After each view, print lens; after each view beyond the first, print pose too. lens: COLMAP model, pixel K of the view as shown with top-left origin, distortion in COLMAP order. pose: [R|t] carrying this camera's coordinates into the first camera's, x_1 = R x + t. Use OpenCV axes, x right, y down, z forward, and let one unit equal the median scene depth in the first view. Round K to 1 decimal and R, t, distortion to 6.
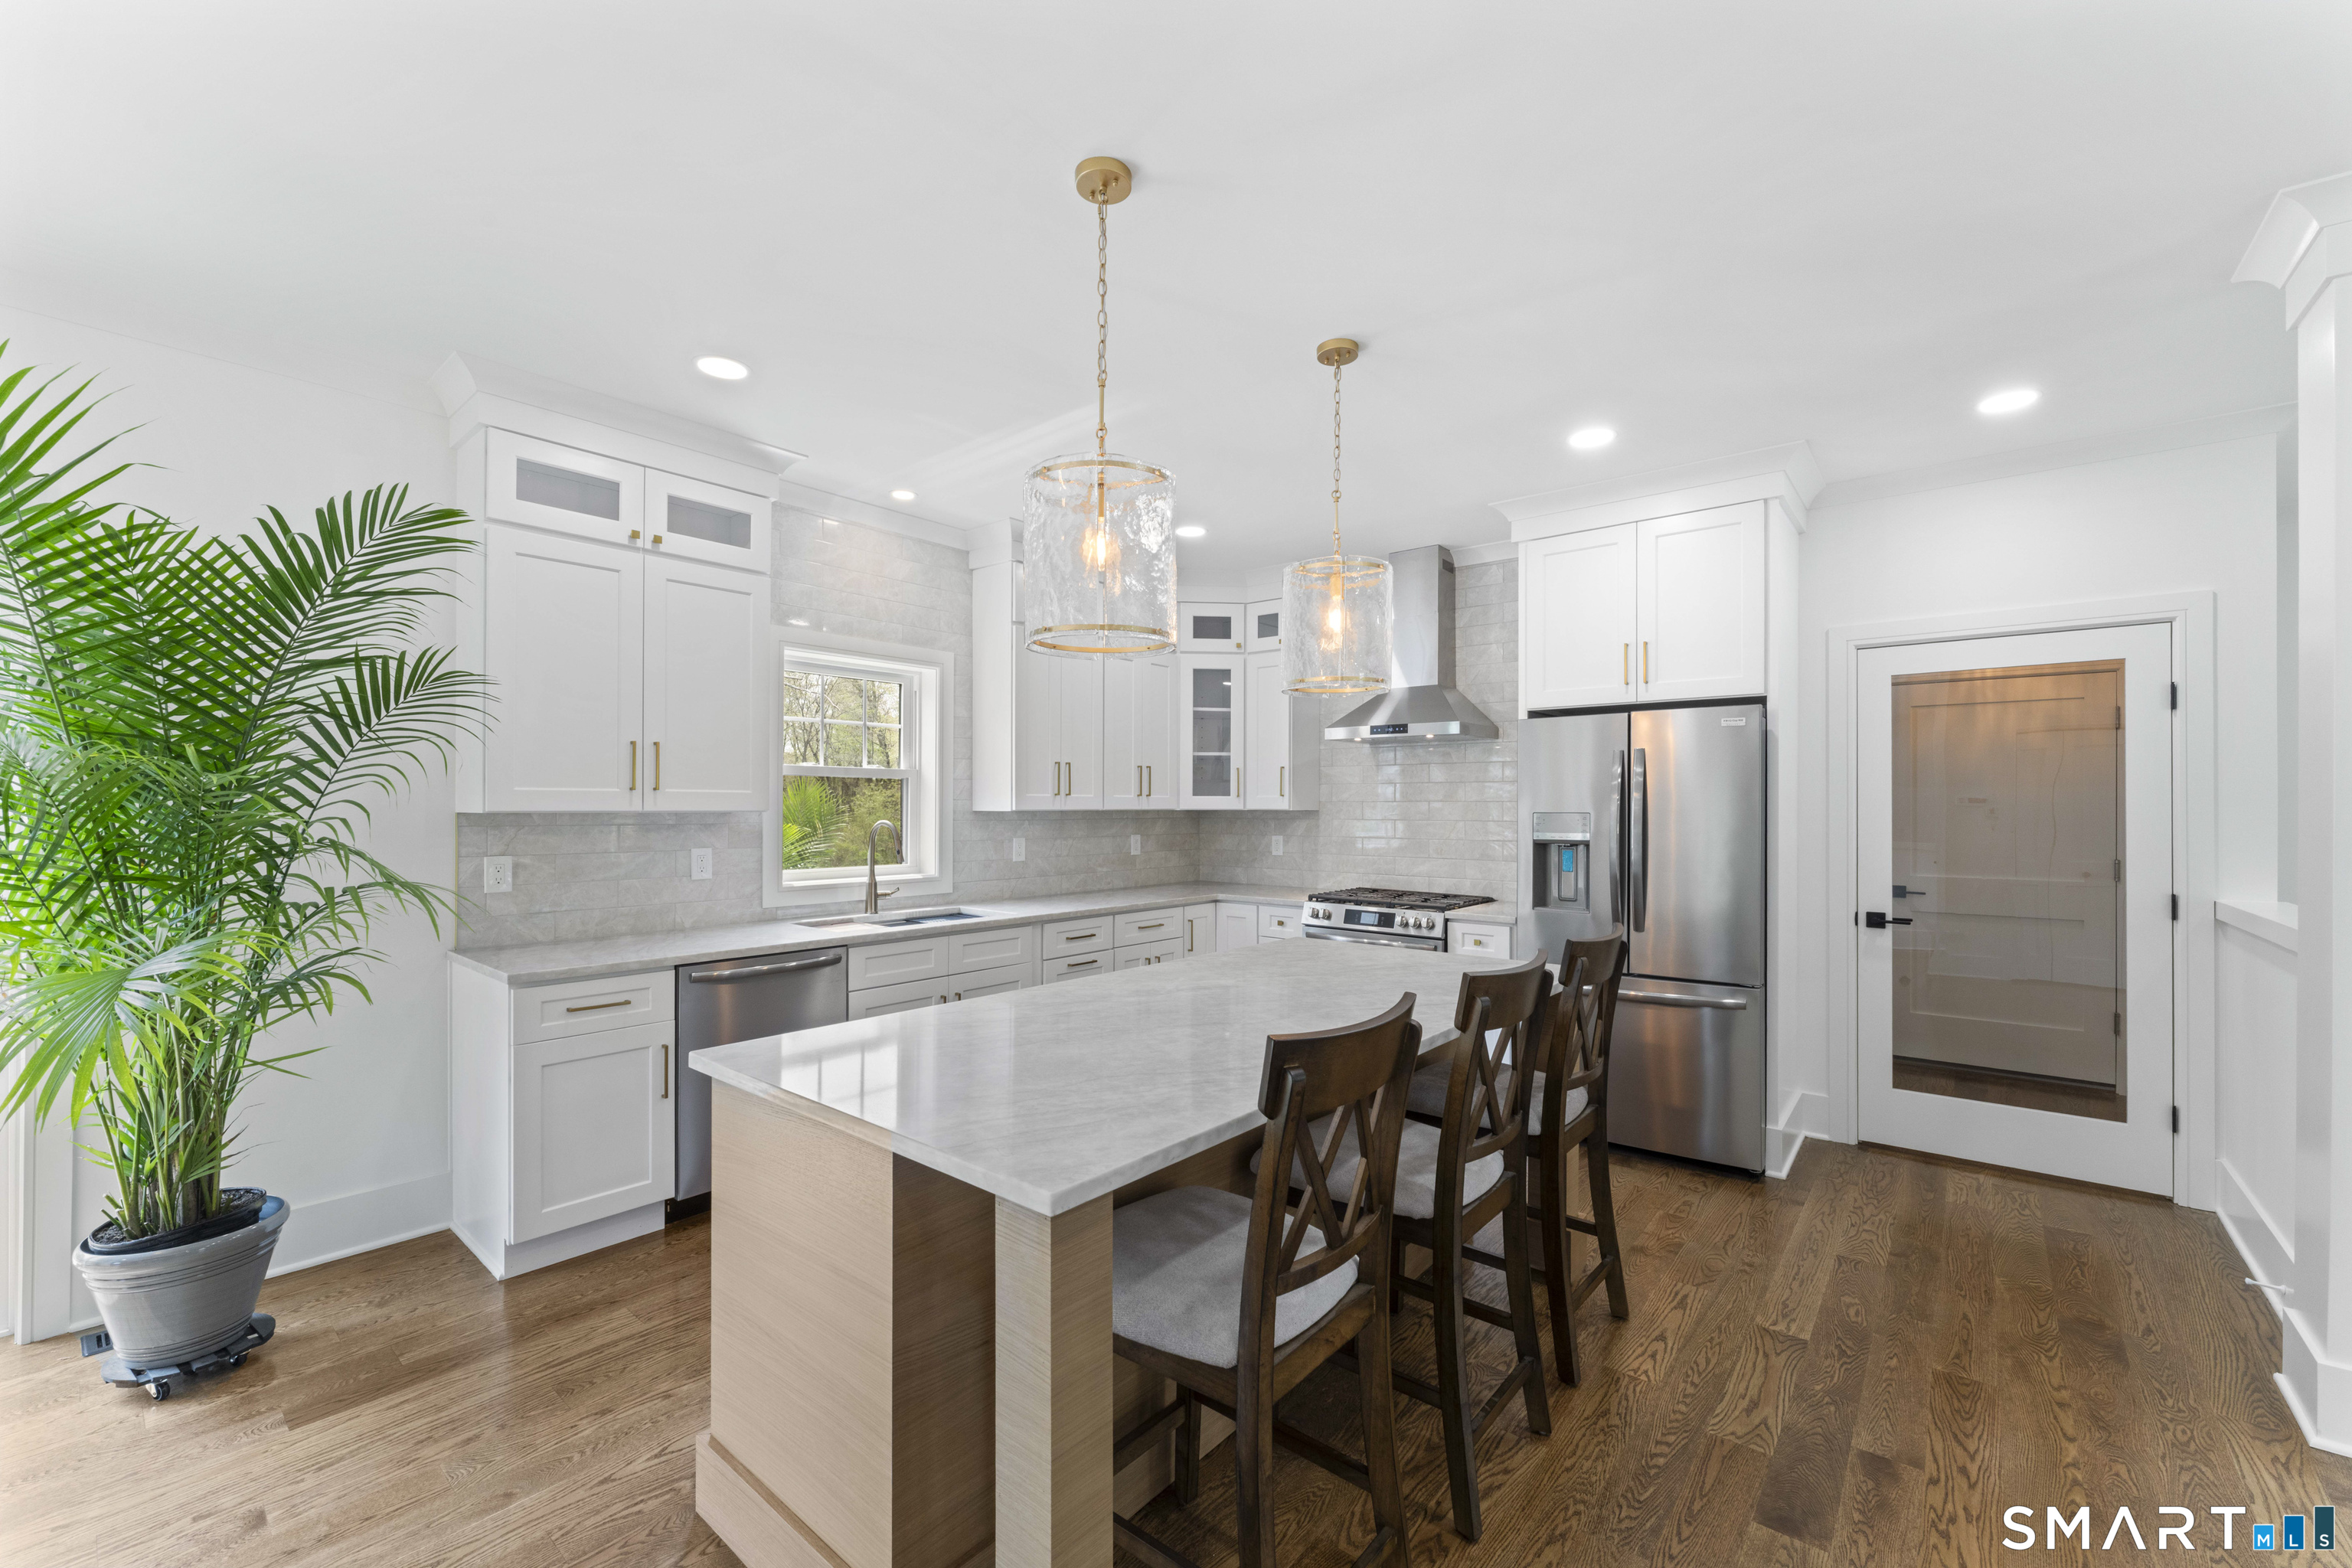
lens RADIAL K [[950.4, 0, 1185.9], [0, 950.4, 805.4], [0, 0, 1]] dist [-0.001866, -0.000294]
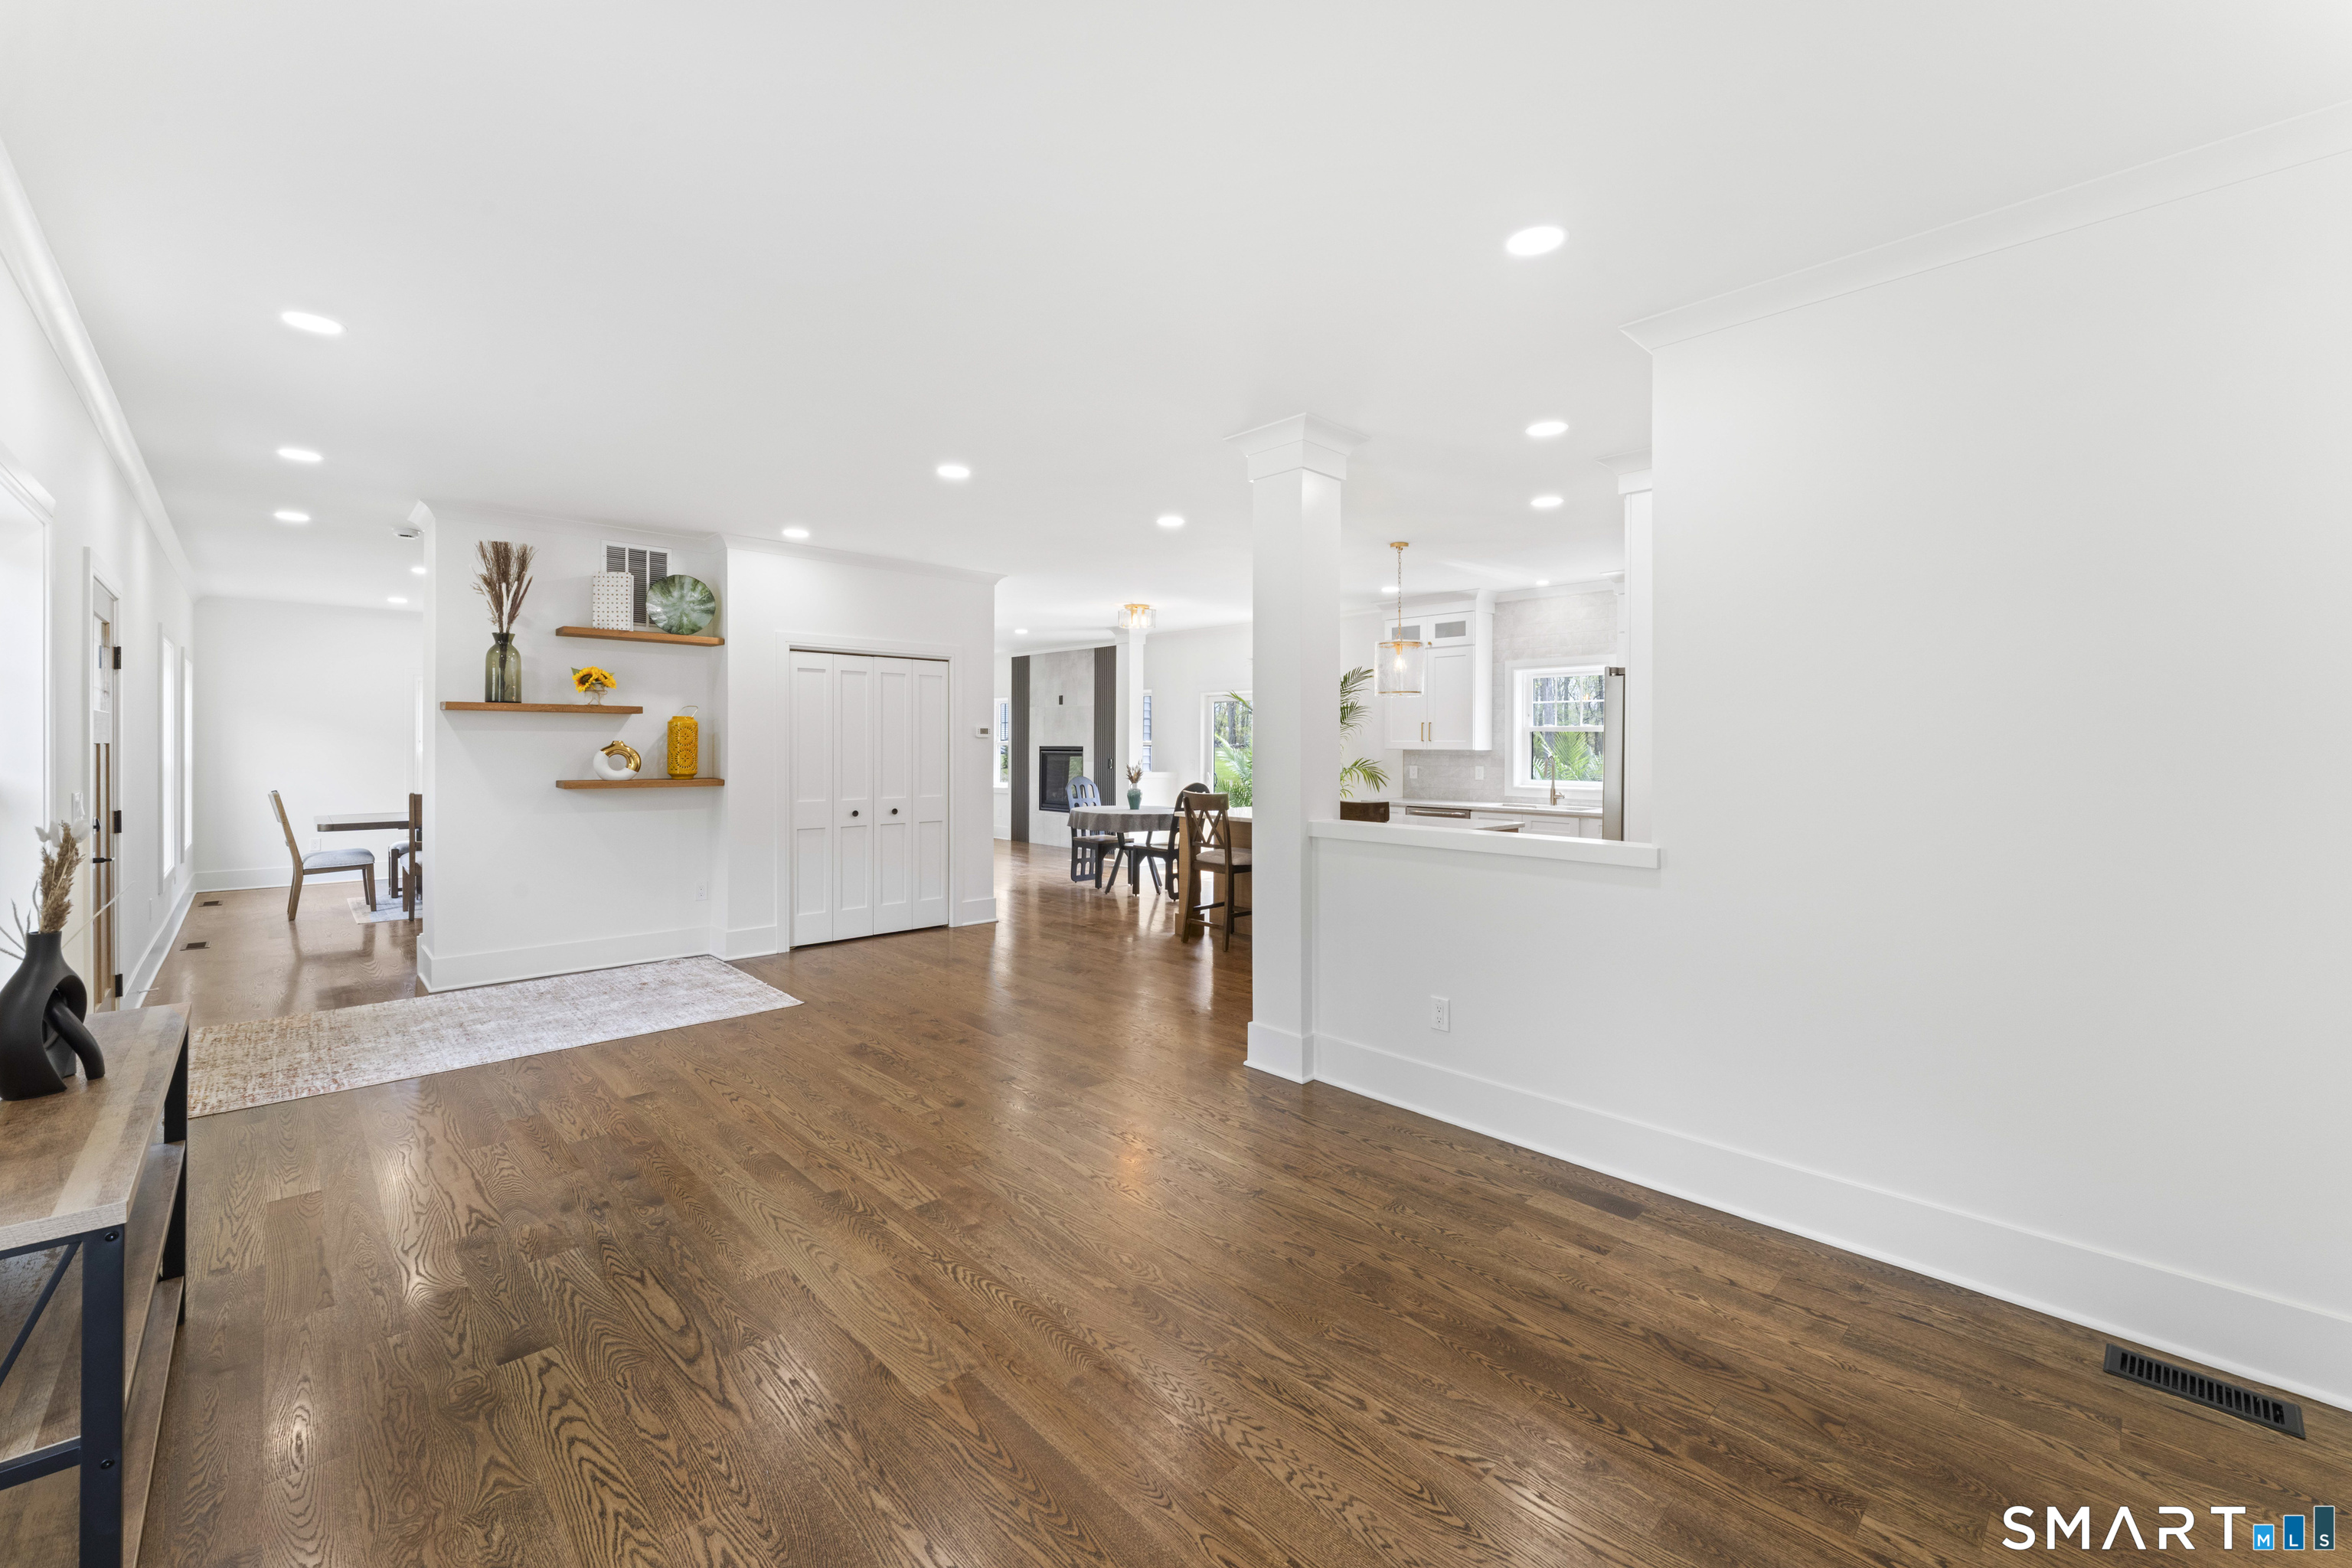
lens RADIAL K [[950.4, 0, 1195.1], [0, 950.4, 744.4], [0, 0, 1]] dist [-0.001866, -0.000294]
pose [[-0.096679, -0.004177, -0.995307, 1.483567], [-0.004647, 0.999982, -0.003745, 0.004171], [0.995305, 0.004263, -0.096696, 0.446052]]
